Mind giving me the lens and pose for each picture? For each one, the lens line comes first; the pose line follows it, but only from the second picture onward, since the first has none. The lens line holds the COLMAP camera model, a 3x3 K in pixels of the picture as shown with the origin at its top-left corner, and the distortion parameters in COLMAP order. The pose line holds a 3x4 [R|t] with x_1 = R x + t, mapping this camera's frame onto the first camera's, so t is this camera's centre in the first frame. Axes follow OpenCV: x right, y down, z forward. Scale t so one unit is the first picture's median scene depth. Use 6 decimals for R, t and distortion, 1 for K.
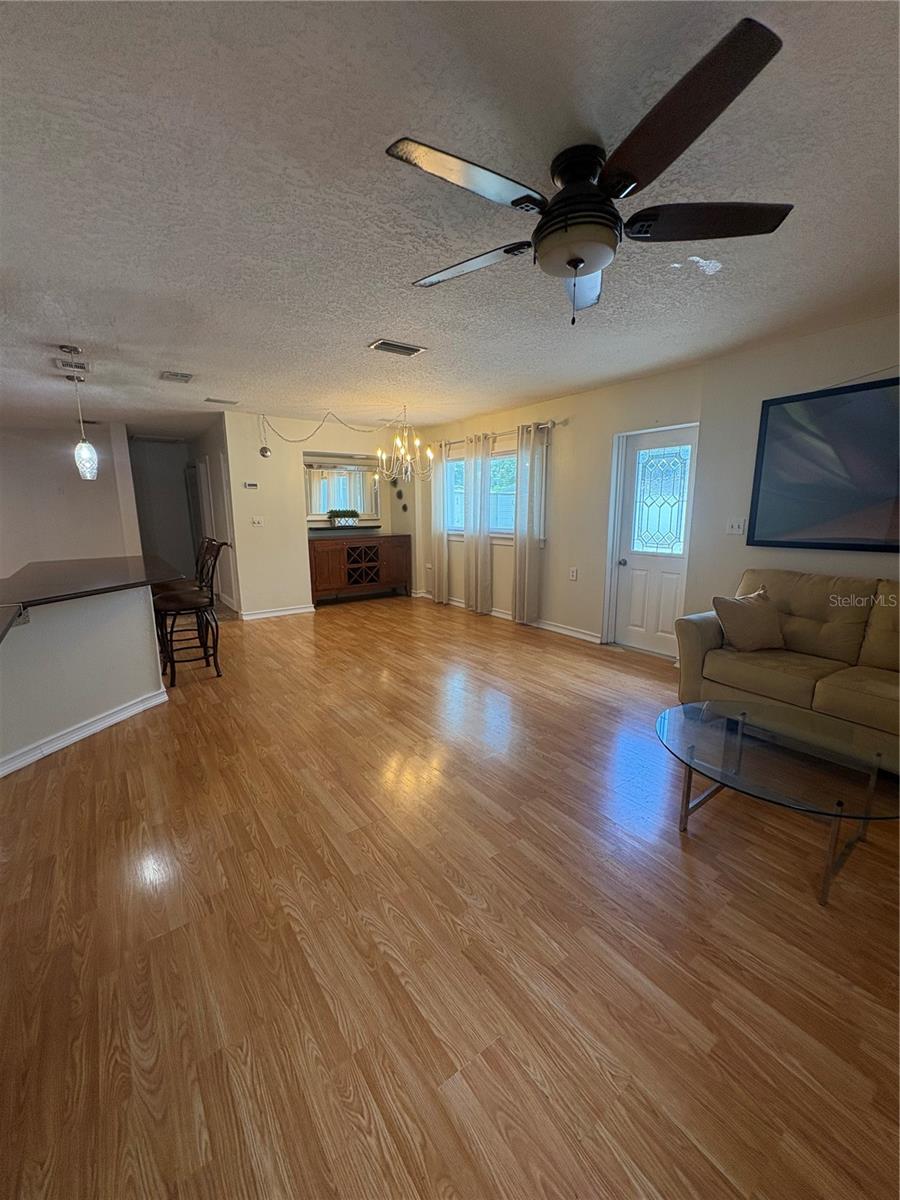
lens RADIAL K [[481.0, 0, 450.0], [0, 481.0, 598.3], [0, 0, 1]] dist [0.003033, -0.000161]
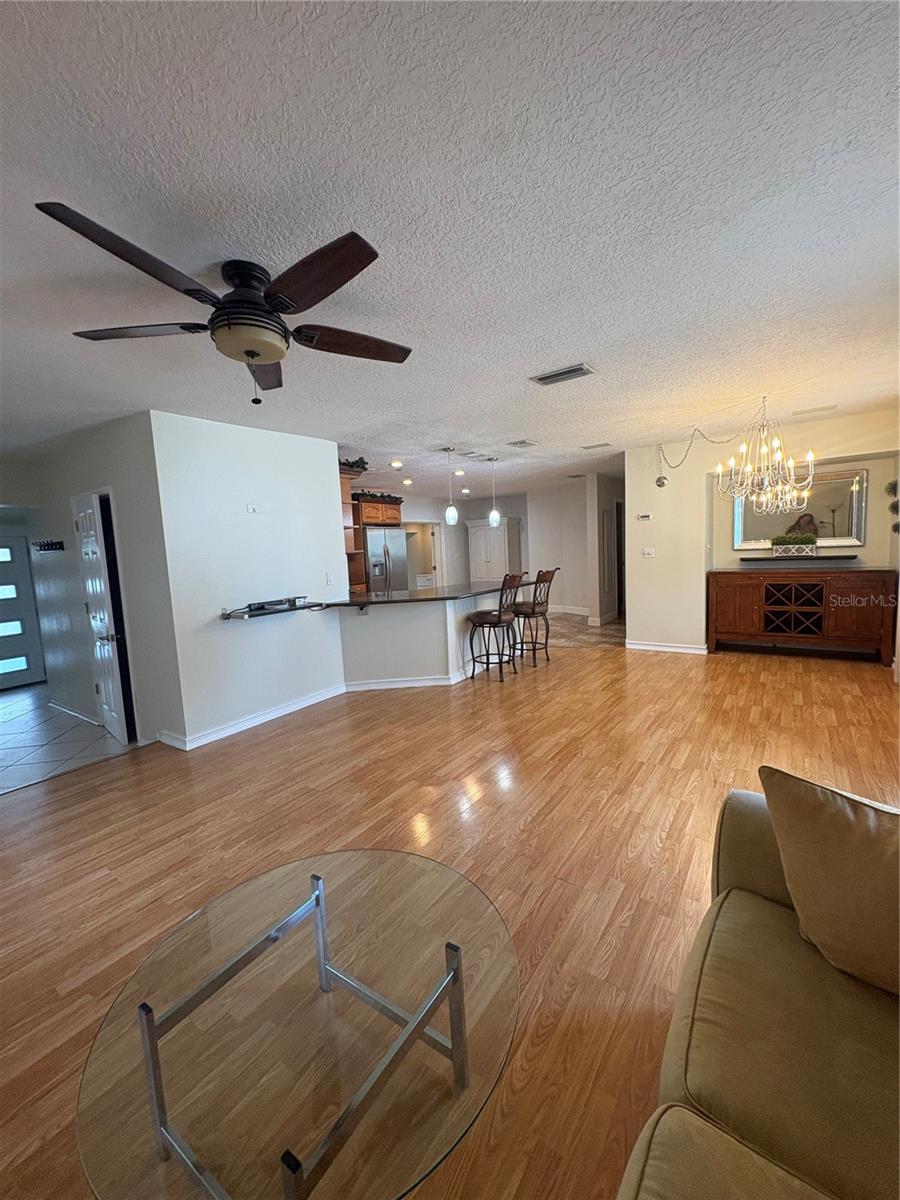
lens RADIAL K [[481.0, 0, 450.0], [0, 481.0, 598.3], [0, 0, 1]] dist [0.003033, -0.000161]
pose [[0.311051, 0.089382, -0.946181, 0.590249], [-0.129915, 0.990221, 0.050834, -0.089642], [0.941472, 0.107111, 0.319621, 0.433868]]
